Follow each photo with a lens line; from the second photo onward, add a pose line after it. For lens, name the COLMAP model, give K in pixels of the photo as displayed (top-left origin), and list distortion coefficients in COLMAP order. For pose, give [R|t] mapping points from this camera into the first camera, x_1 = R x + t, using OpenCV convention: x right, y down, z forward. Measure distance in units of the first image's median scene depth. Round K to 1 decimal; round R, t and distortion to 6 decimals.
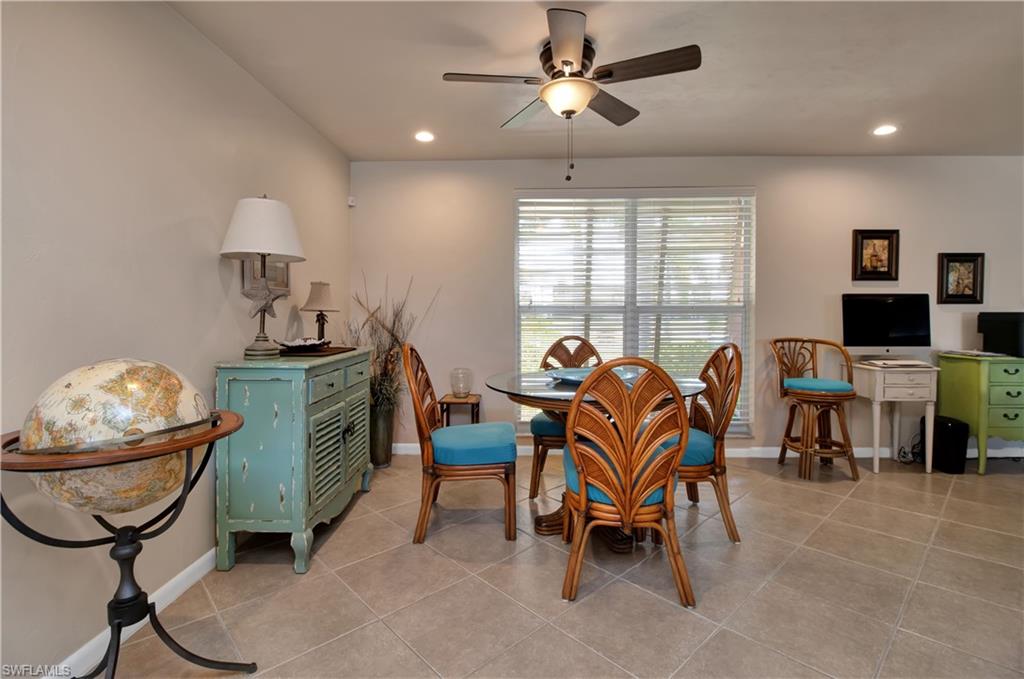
lens RADIAL K [[483.4, 0, 501.7], [0, 483.4, 320.2], [0, 0, 1]] dist [0.000274, -0.013138]
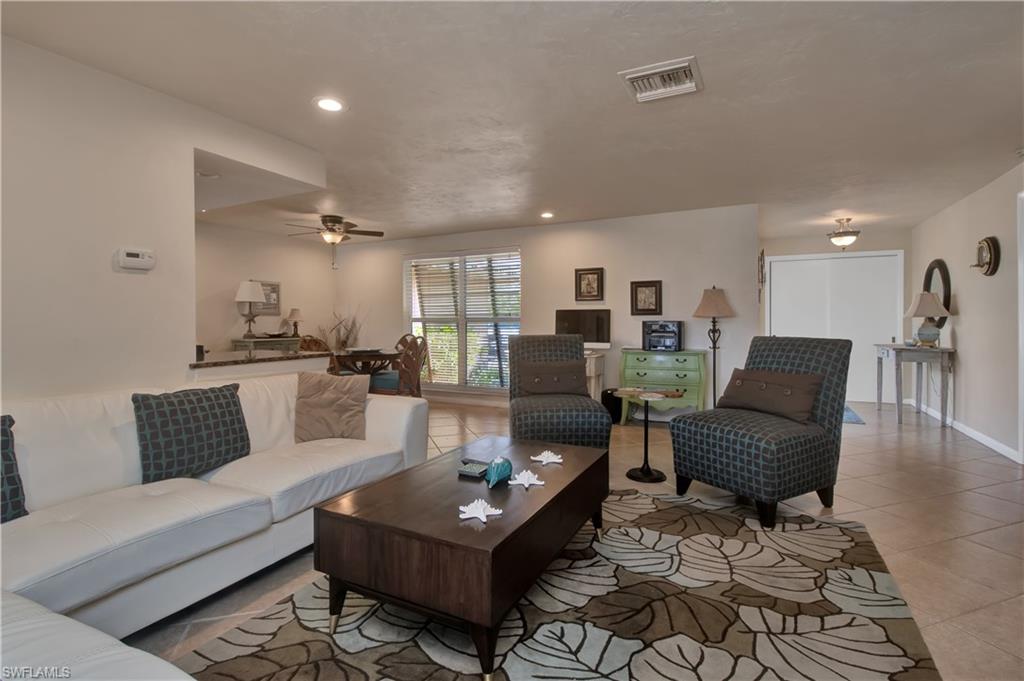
lens RADIAL K [[483.4, 0, 501.7], [0, 483.4, 321.2], [0, 0, 1]] dist [0.000274, -0.013138]
pose [[0.911648, -0.001958, -0.410968, 1.172657], [-0.004326, 0.999888, -0.014362, 0.008456], [0.410950, 0.014871, 0.911537, -0.557353]]
